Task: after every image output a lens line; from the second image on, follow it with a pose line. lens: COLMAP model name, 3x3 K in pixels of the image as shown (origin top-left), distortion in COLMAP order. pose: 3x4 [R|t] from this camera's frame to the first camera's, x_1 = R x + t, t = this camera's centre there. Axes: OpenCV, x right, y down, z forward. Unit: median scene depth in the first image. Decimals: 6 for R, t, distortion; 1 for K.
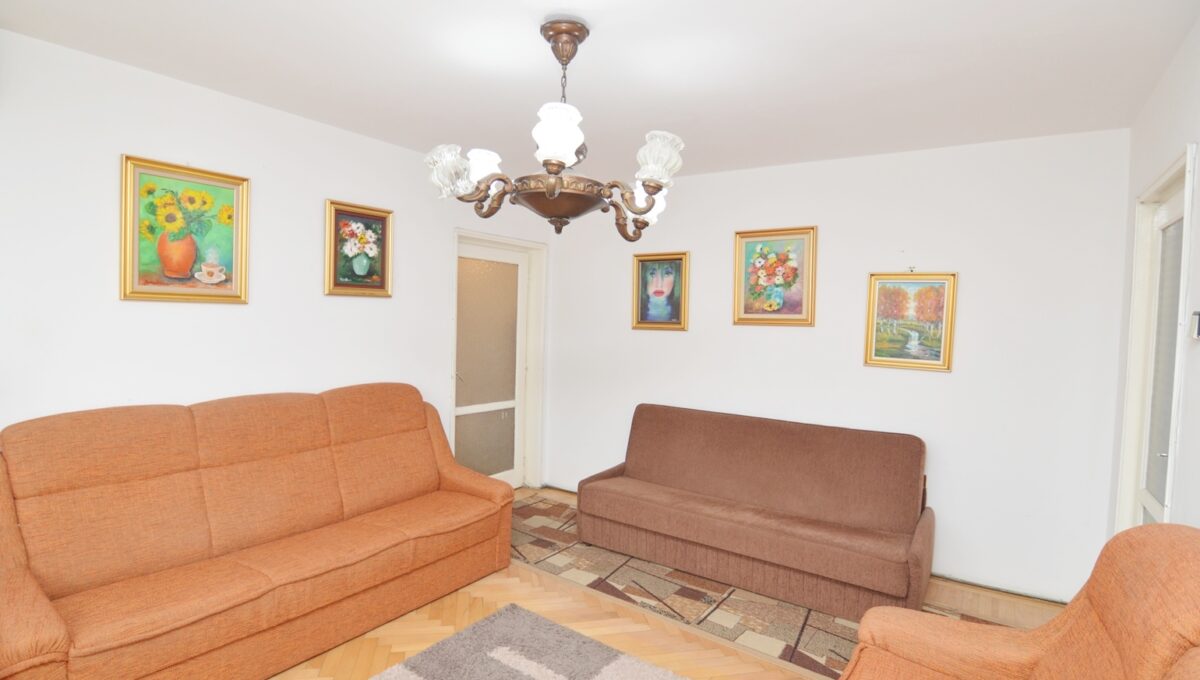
lens RADIAL K [[586.3, 0, 593.0], [0, 586.3, 340.6], [0, 0, 1]] dist [-0.004970, -0.012242]
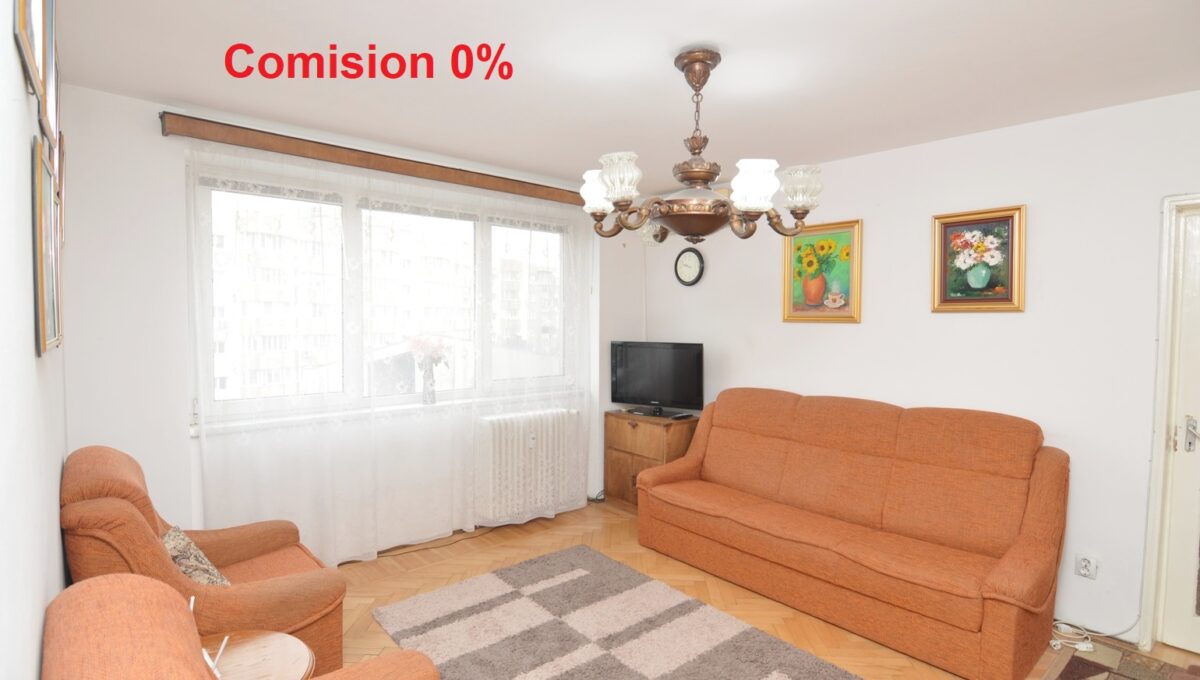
lens RADIAL K [[586.3, 0, 593.0], [0, 586.3, 340.6], [0, 0, 1]] dist [-0.004970, -0.012242]
pose [[-0.254199, 0.004710, -0.967140, 0.631375], [-0.057799, 0.998127, 0.020052, -0.016433], [0.965423, 0.060998, -0.253451, 0.683692]]
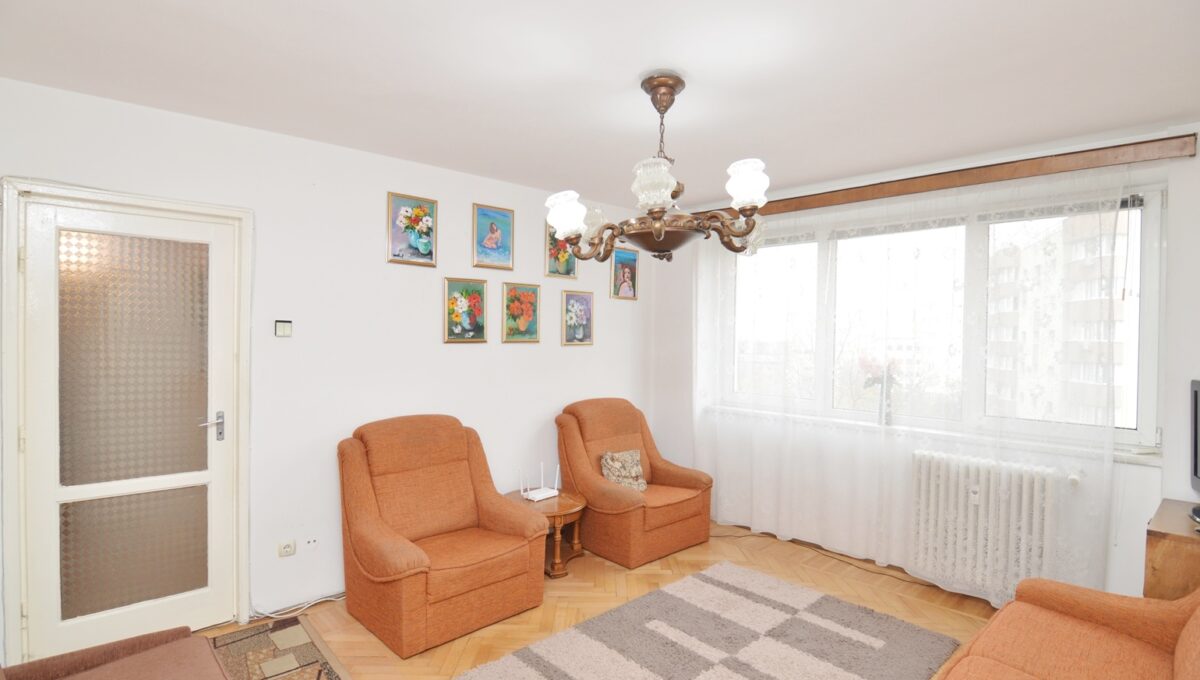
lens RADIAL K [[583.5, 0, 595.7], [0, 583.5, 341.6], [0, 0, 1]] dist [-0.028972, -0.000057]
pose [[-0.976338, -0.045344, 0.211442, -0.108516], [-0.032644, 0.997468, 0.063175, -0.063733], [-0.213771, 0.054778, -0.975347, 1.297566]]
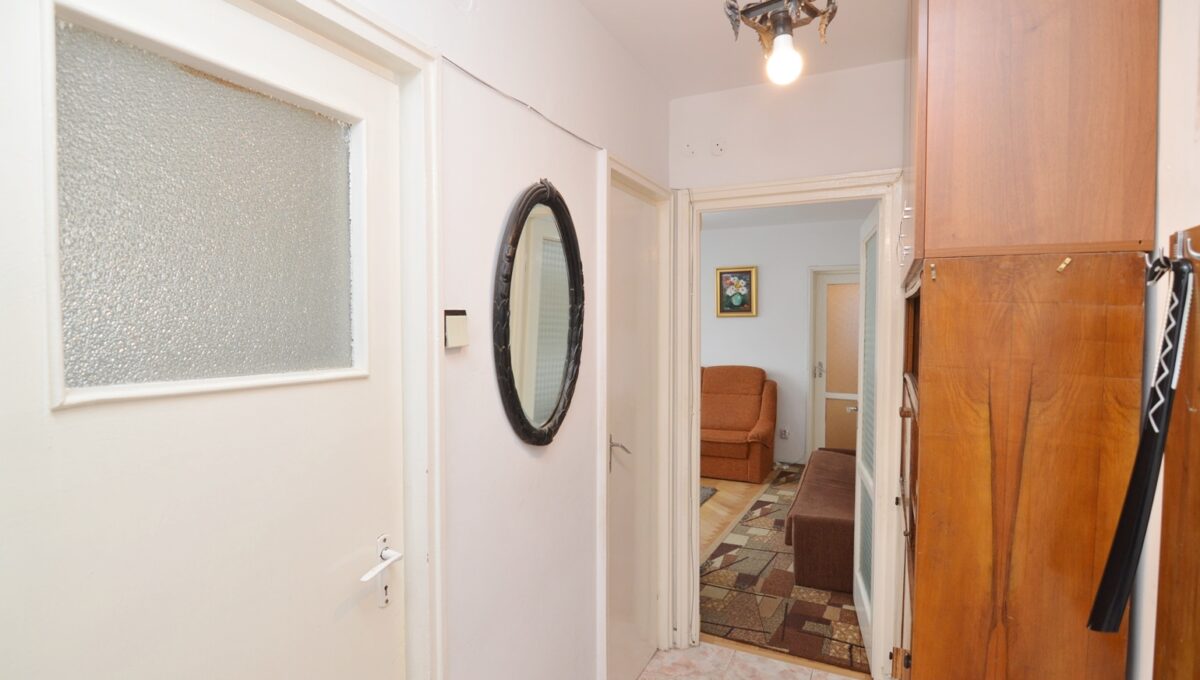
lens RADIAL K [[586.3, 0, 593.0], [0, 586.3, 340.6], [0, 0, 1]] dist [-0.004970, -0.012242]
pose [[0.146371, 0.004817, -0.989218, 1.365720], [-0.037083, 0.999312, -0.000621, 0.015024], [0.988535, 0.036774, 0.146449, 0.310357]]
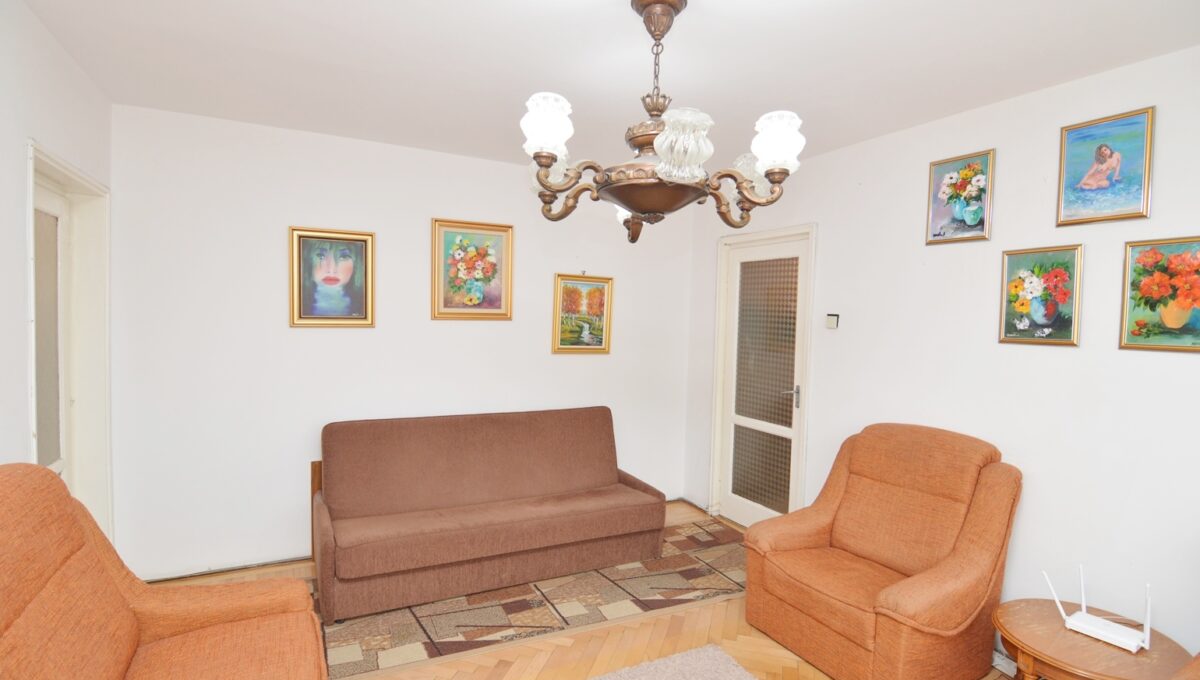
lens RADIAL K [[586.3, 0, 593.0], [0, 586.3, 340.6], [0, 0, 1]] dist [-0.004970, -0.012242]
pose [[0.466994, -0.050100, 0.882840, -0.547207], [0.024624, 0.998743, 0.043652, -0.033626], [-0.883917, 0.001353, 0.467641, 0.414079]]
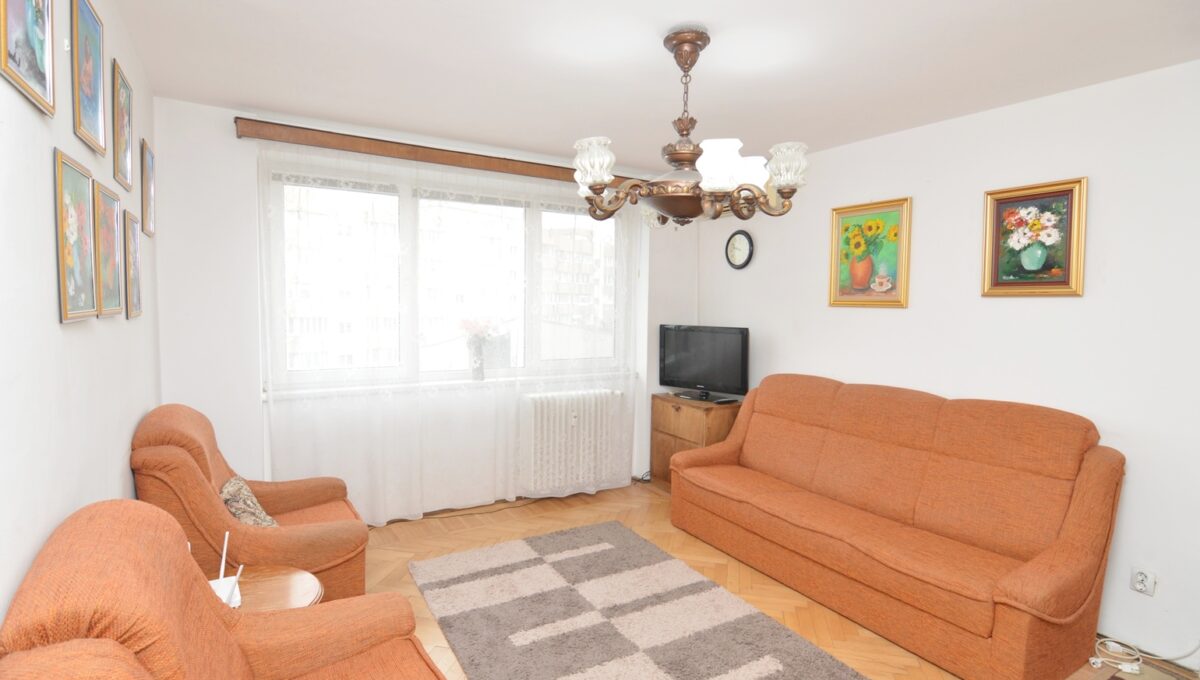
lens RADIAL K [[586.3, 0, 593.0], [0, 586.3, 340.6], [0, 0, 1]] dist [-0.004970, -0.012242]
pose [[-0.420054, 0.022477, -0.907221, 0.612269], [-0.067991, 0.996104, 0.056160, -0.019029], [0.904949, 0.085273, -0.416889, 0.816844]]
